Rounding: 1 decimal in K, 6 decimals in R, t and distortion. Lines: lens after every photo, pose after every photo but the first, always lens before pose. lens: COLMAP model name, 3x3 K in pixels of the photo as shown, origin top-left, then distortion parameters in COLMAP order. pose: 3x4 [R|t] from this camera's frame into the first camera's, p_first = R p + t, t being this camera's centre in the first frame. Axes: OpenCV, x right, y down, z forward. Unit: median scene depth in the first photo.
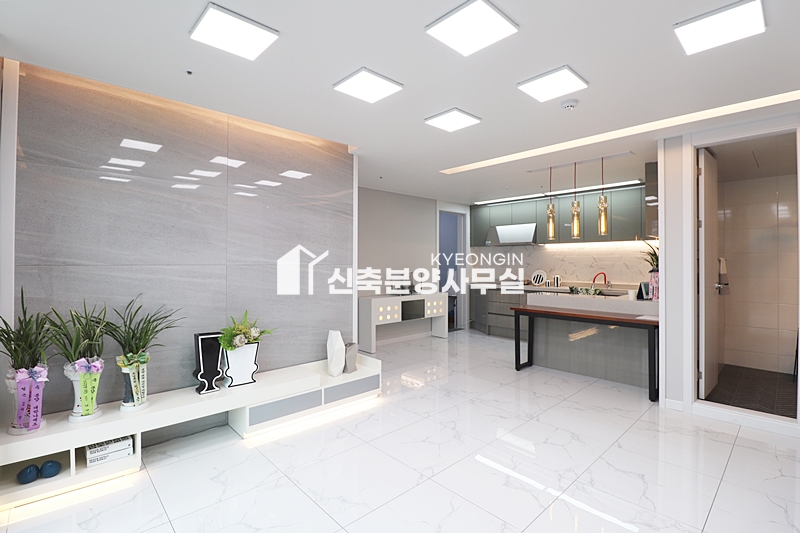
lens RADIAL K [[370.8, 0, 408.9], [0, 370.8, 260.8], [0, 0, 1]] dist [-0.013383, -0.008420]
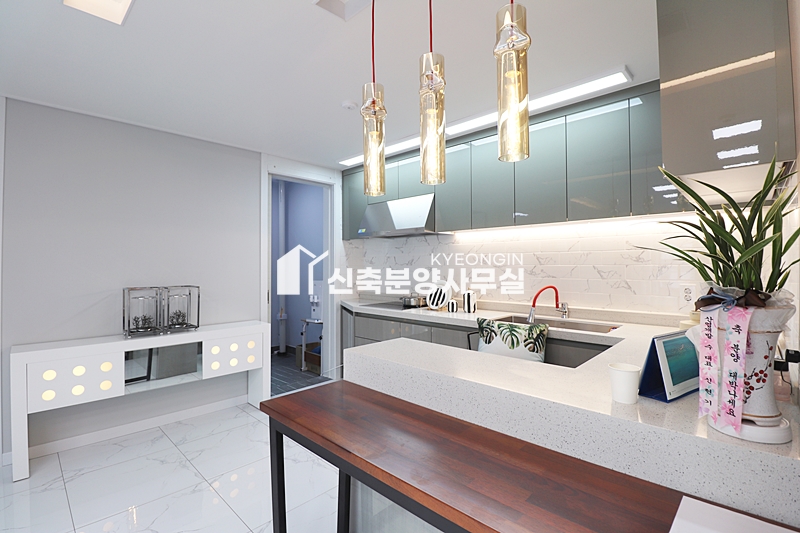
lens RADIAL K [[370.8, 0, 408.9], [0, 370.8, 260.8], [0, 0, 1]] dist [-0.013383, -0.008420]
pose [[0.997697, -0.003260, 0.067746, 0.311733], [0.003875, 0.999953, -0.008942, 0.002093], [-0.067714, 0.009184, 0.997663, 0.537358]]
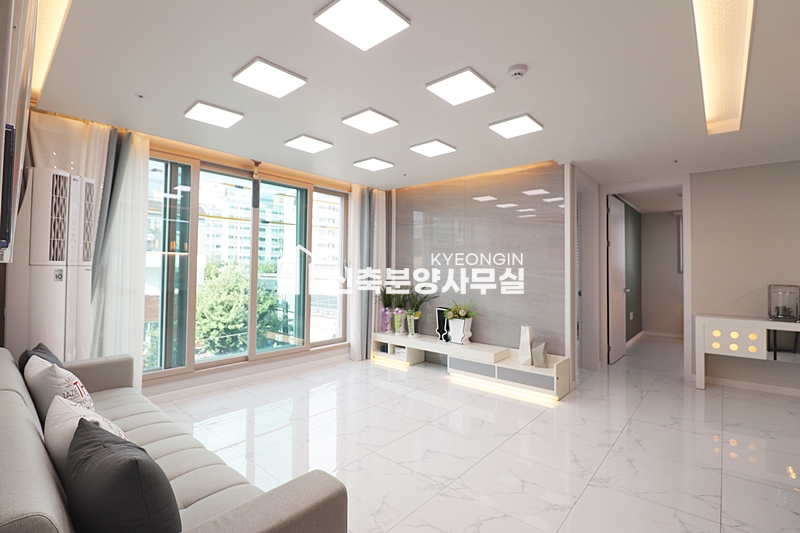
lens RADIAL K [[370.8, 0, 408.9], [0, 370.8, 260.8], [0, 0, 1]] dist [-0.013383, -0.008420]
pose [[0.098866, -0.025745, -0.994768, 0.573600], [-0.005191, 0.999638, -0.026387, 0.010038], [0.995087, 0.007772, 0.098697, 0.319629]]
